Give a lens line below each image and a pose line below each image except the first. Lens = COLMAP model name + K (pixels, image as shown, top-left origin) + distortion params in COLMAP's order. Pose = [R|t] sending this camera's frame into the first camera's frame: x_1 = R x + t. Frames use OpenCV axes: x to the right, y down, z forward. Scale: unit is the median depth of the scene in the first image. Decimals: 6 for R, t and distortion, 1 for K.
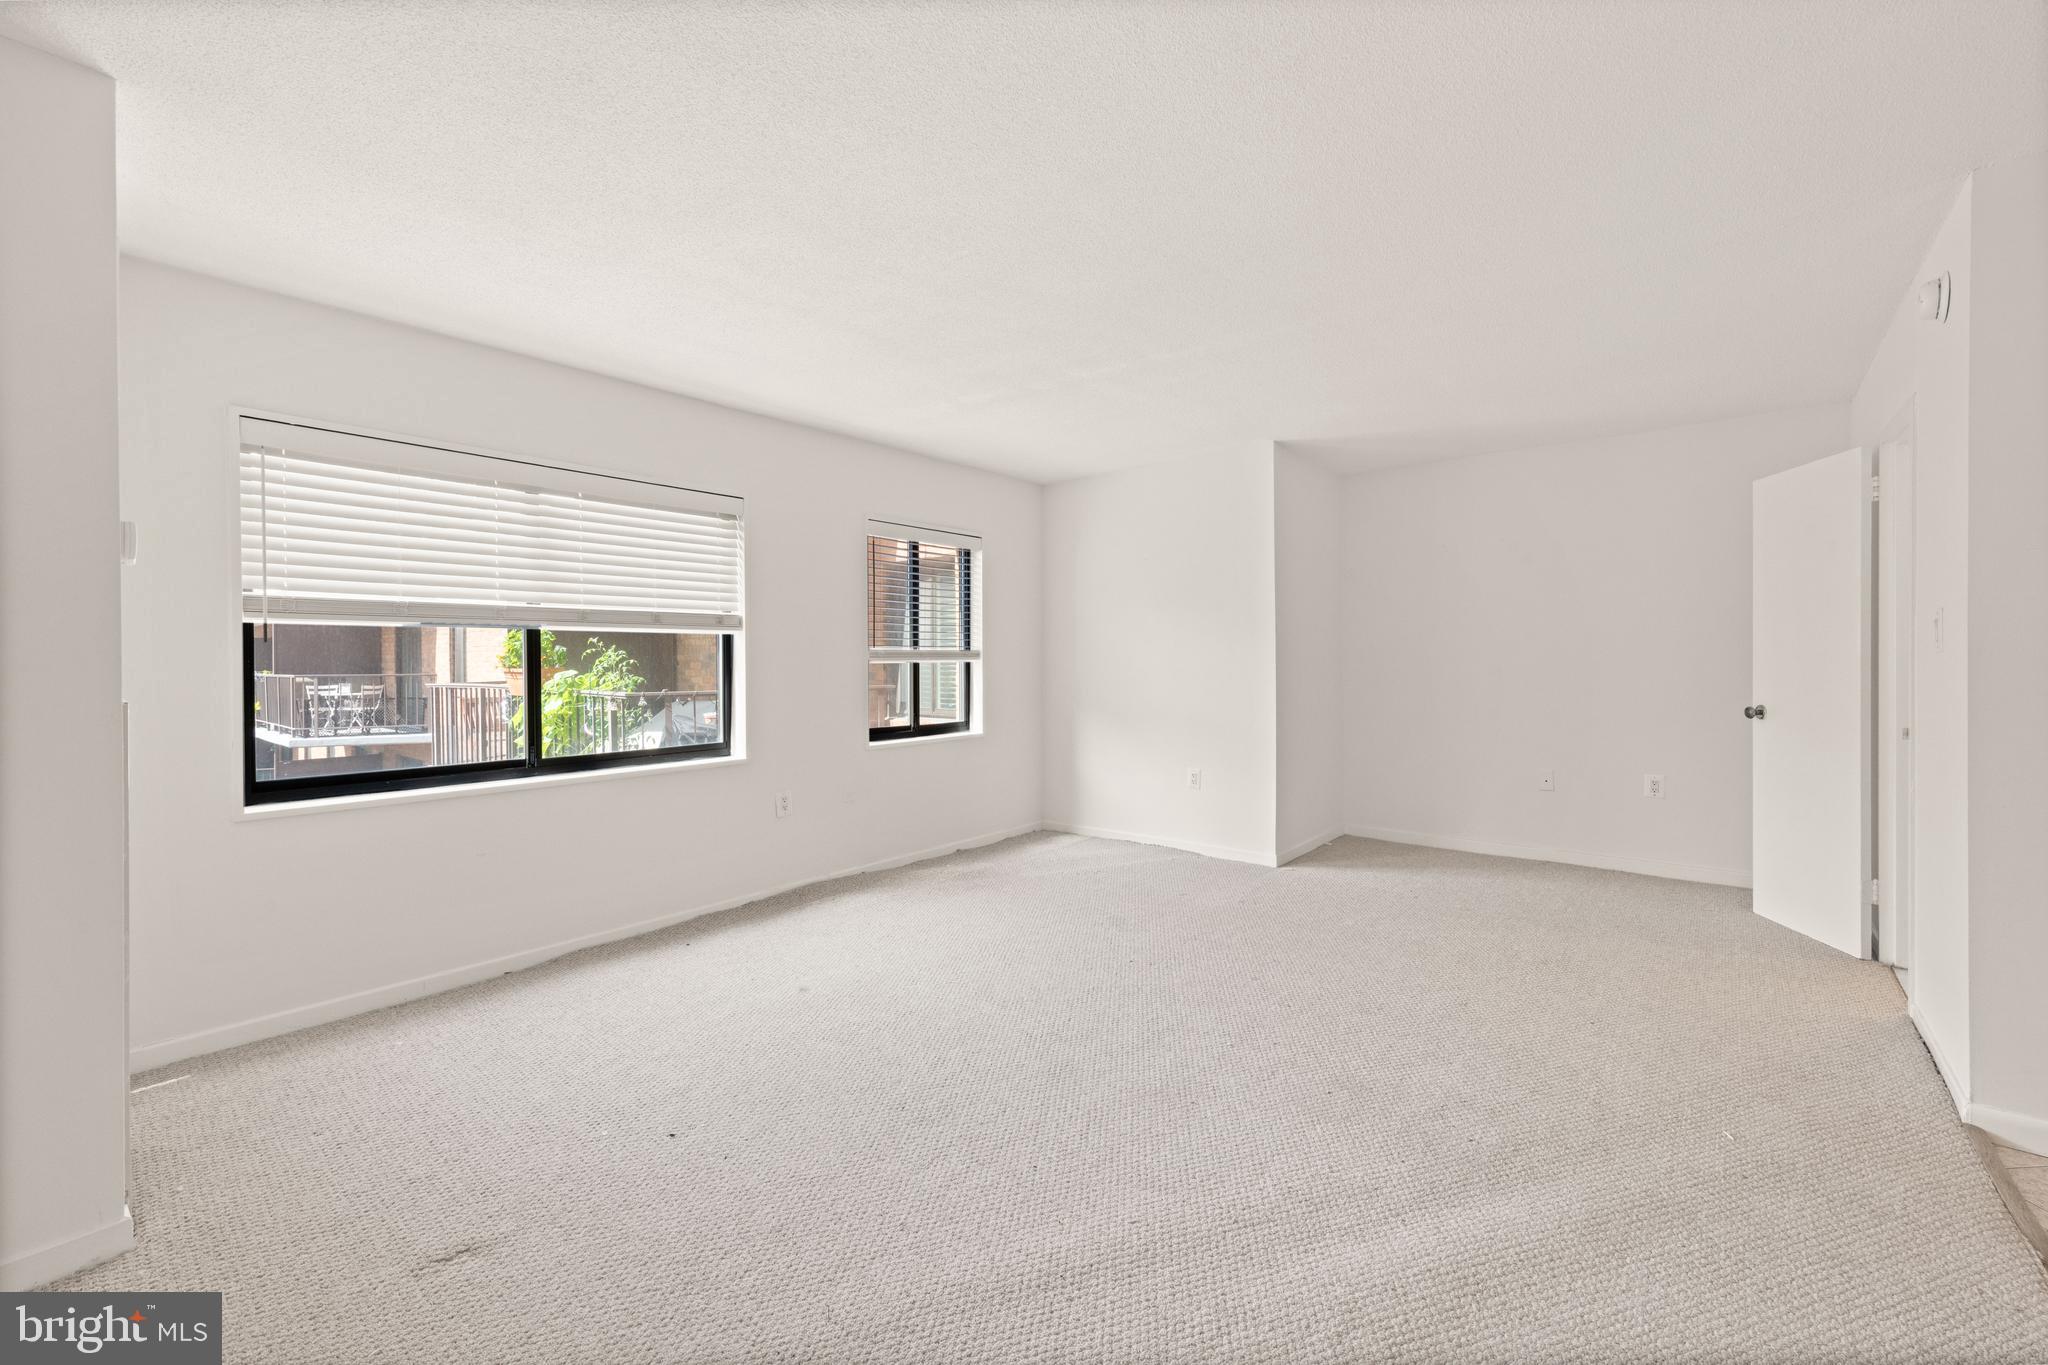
lens RADIAL K [[816.0, 0, 1050.3], [0, 816.0, 674.2], [0, 0, 1]] dist [0.015928, -0.003436]
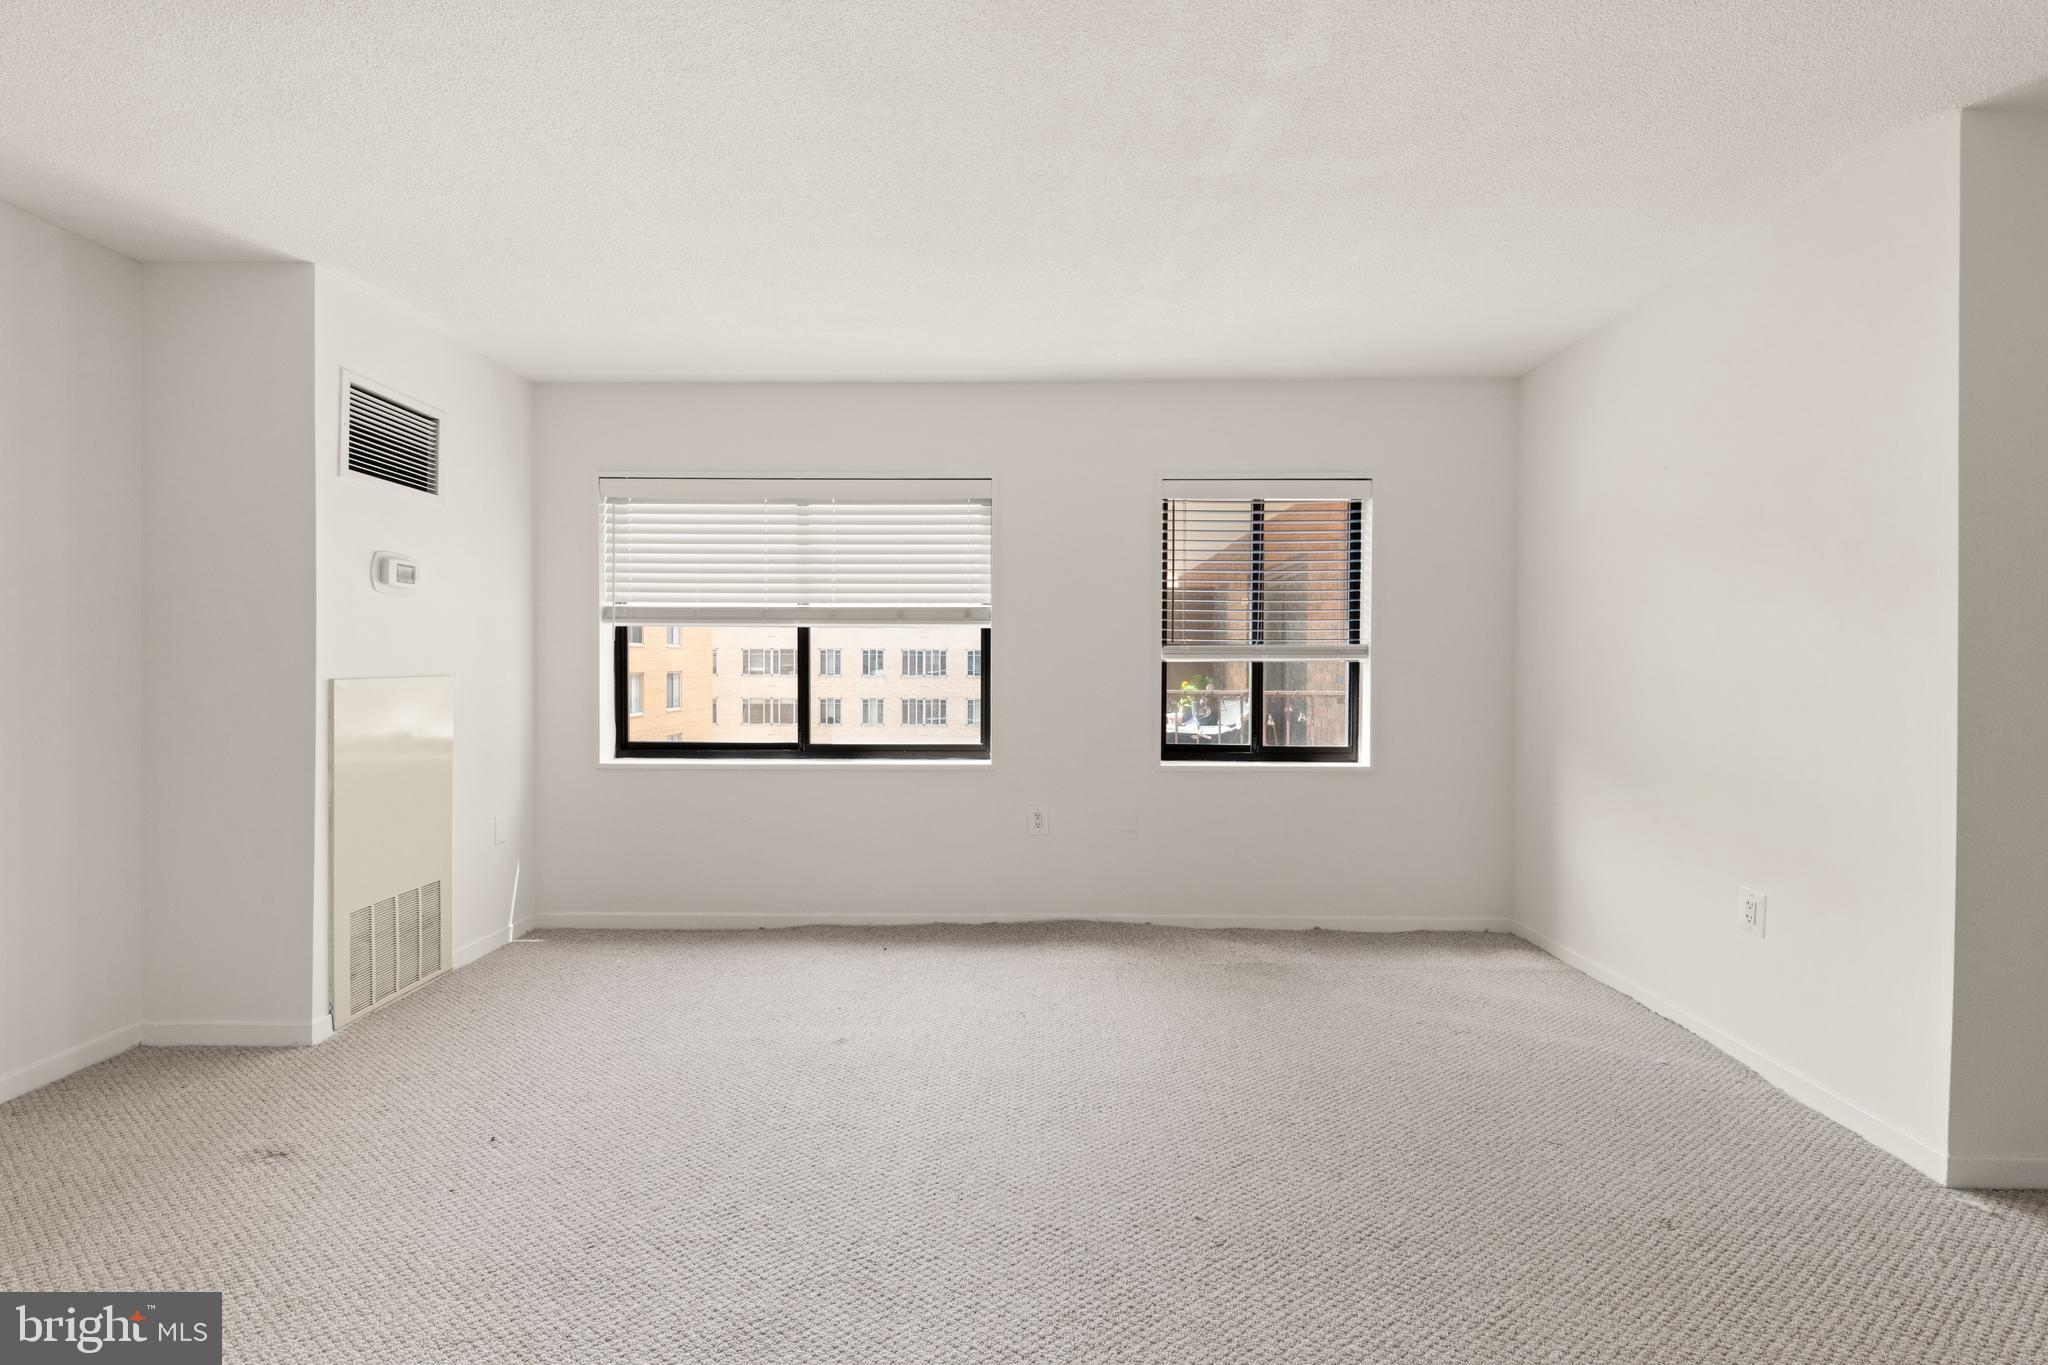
lens RADIAL K [[816.0, 0, 950.0], [0, 816.0, 668.4], [0, 0, 1]] dist [0.015928, -0.003436]
pose [[0.621723, 0.017322, -0.783046, 0.315941], [-0.021609, 0.999754, 0.004959, -0.007208], [0.782939, 0.013838, 0.621944, 0.404337]]
